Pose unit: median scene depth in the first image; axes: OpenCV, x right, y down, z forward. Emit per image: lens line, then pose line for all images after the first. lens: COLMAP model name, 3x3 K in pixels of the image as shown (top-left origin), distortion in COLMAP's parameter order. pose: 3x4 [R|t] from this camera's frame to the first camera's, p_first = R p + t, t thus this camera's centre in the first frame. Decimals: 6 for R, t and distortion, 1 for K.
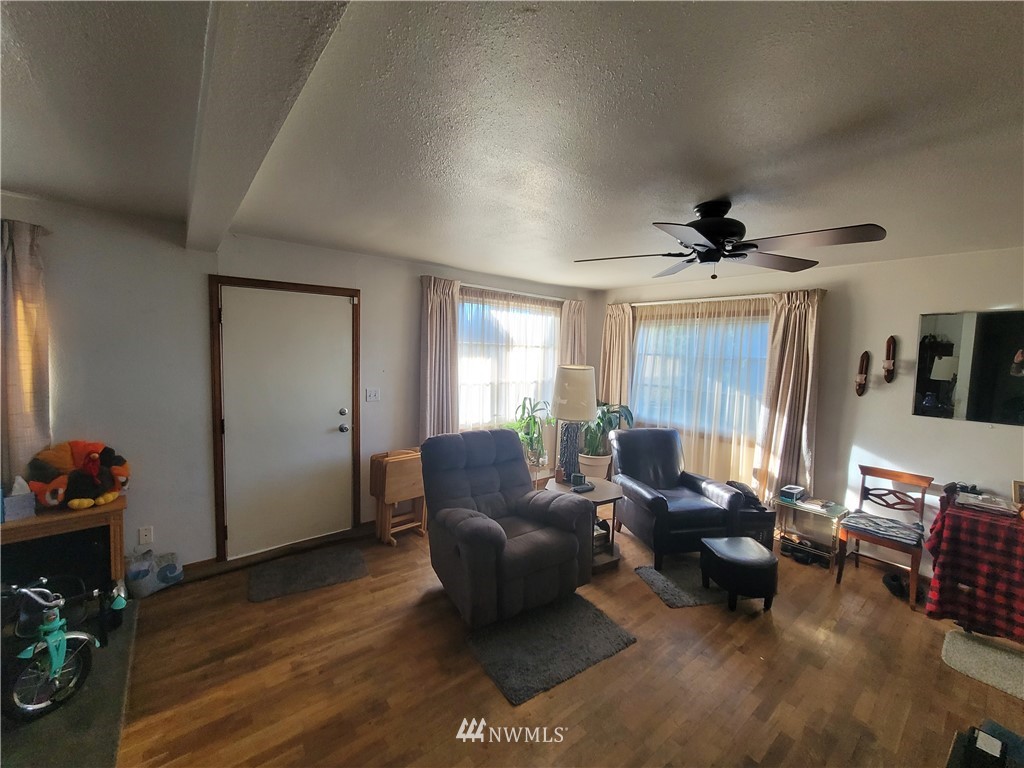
lens RADIAL K [[417.8, 0, 517.2], [0, 417.8, 372.7], [0, 0, 1]] dist [-0.002132, 0.000470]
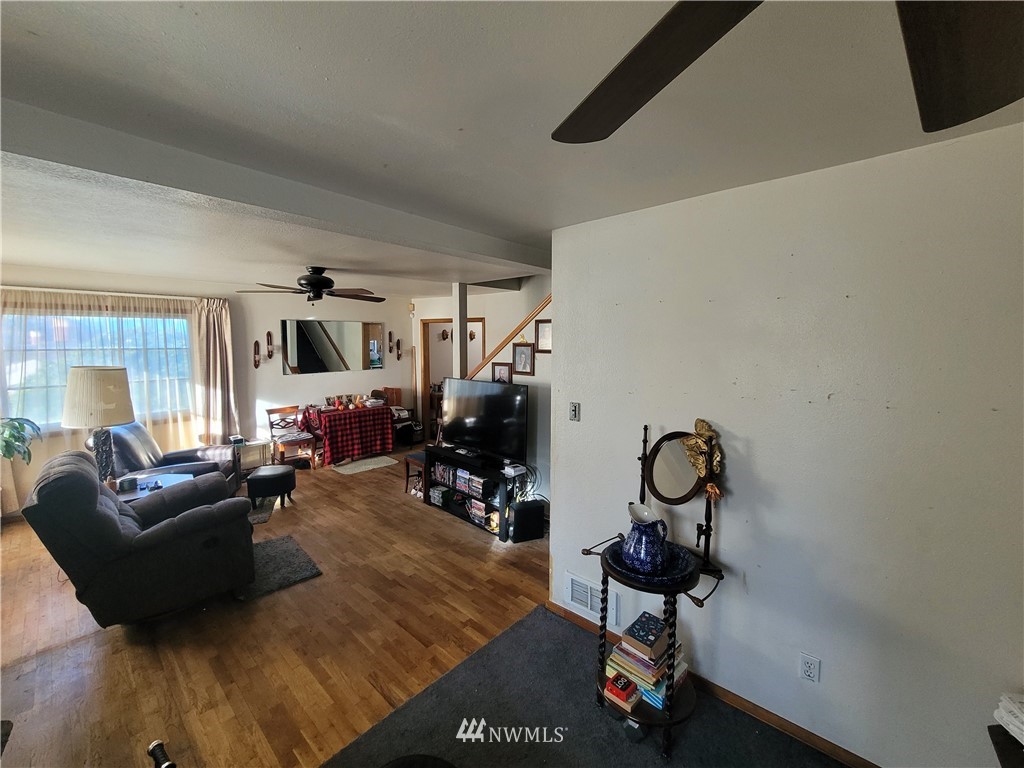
lens RADIAL K [[417.8, 0, 512.1], [0, 417.8, 373.9], [0, 0, 1]] dist [-0.002132, 0.000470]
pose [[-0.155438, -0.109588, 0.981748, -0.969698], [0.055381, 0.991298, 0.119423, -0.064931], [-0.986292, 0.072933, -0.148016, 0.282655]]
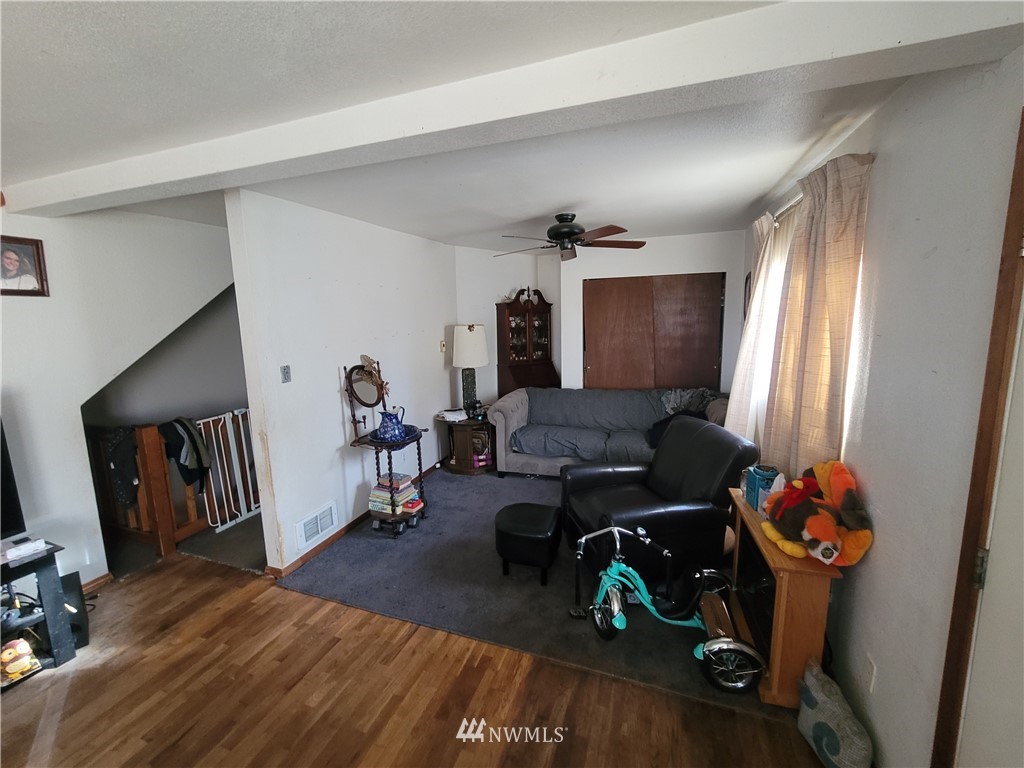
lens RADIAL K [[417.8, 0, 513.0], [0, 417.8, 381.0], [0, 0, 1]] dist [-0.002132, 0.000470]
pose [[-0.858414, 0.070299, -0.508118, -0.202312], [-0.038406, 0.978976, 0.200325, -0.066559], [0.511518, 0.191476, -0.837667, 0.989636]]
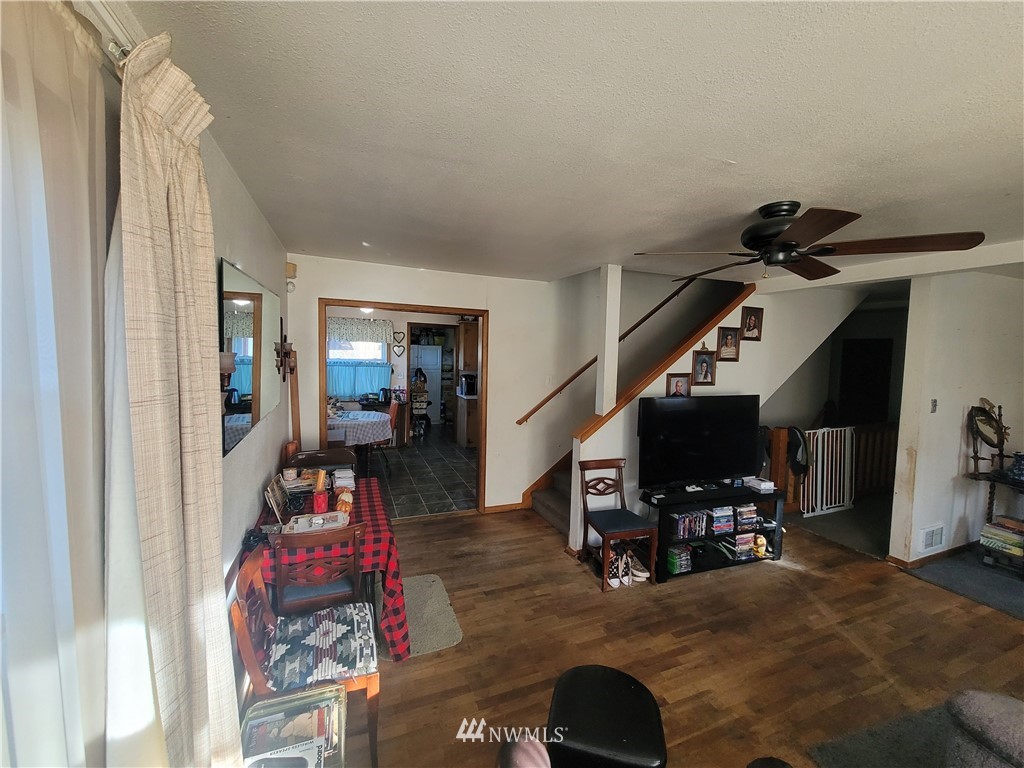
lens RADIAL K [[417.8, 0, 508.2], [0, 417.8, 376.6], [0, 0, 1]] dist [-0.002132, 0.000470]
pose [[-0.953730, -0.071096, 0.292139, 0.471273], [-0.032514, 0.990331, 0.134863, -0.072550], [-0.298902, 0.119124, -0.946819, 1.340776]]
